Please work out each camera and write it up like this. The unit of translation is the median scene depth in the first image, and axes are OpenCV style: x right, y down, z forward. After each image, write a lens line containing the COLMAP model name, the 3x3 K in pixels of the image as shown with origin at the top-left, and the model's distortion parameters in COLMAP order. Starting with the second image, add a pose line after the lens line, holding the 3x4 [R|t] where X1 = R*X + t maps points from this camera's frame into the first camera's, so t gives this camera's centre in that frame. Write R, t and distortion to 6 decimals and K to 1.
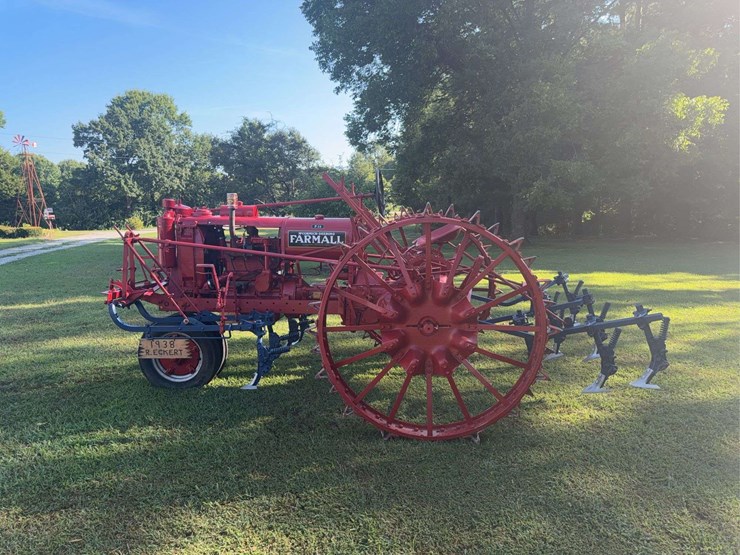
lens RADIAL K [[528.7, 0, 370.0], [0, 528.7, 277.5], [0, 0, 1]] dist [0.090169, -0.089738]
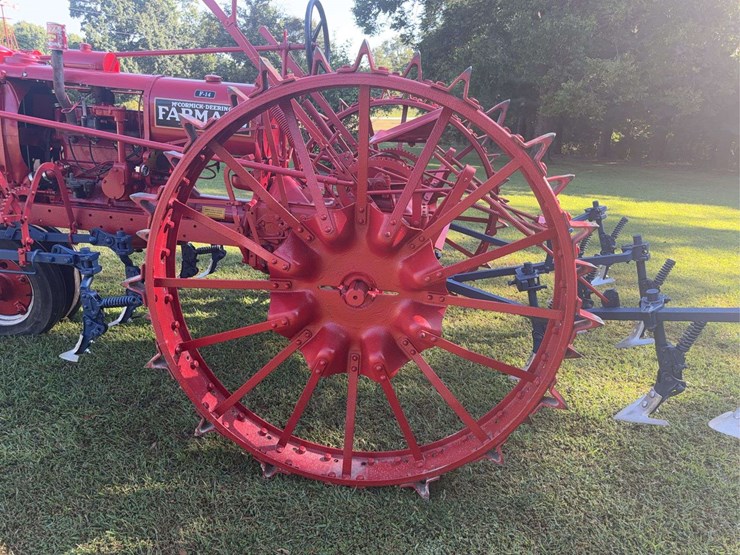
lens RADIAL K [[528.7, 0, 370.0], [0, 528.7, 277.5], [0, 0, 1]] dist [0.090169, -0.089738]
pose [[0.996803, 0.079207, -0.010444, 0.098820], [-0.076302, 0.982583, 0.169438, -0.011082], [0.023683, -0.168100, 0.985485, 0.359225]]
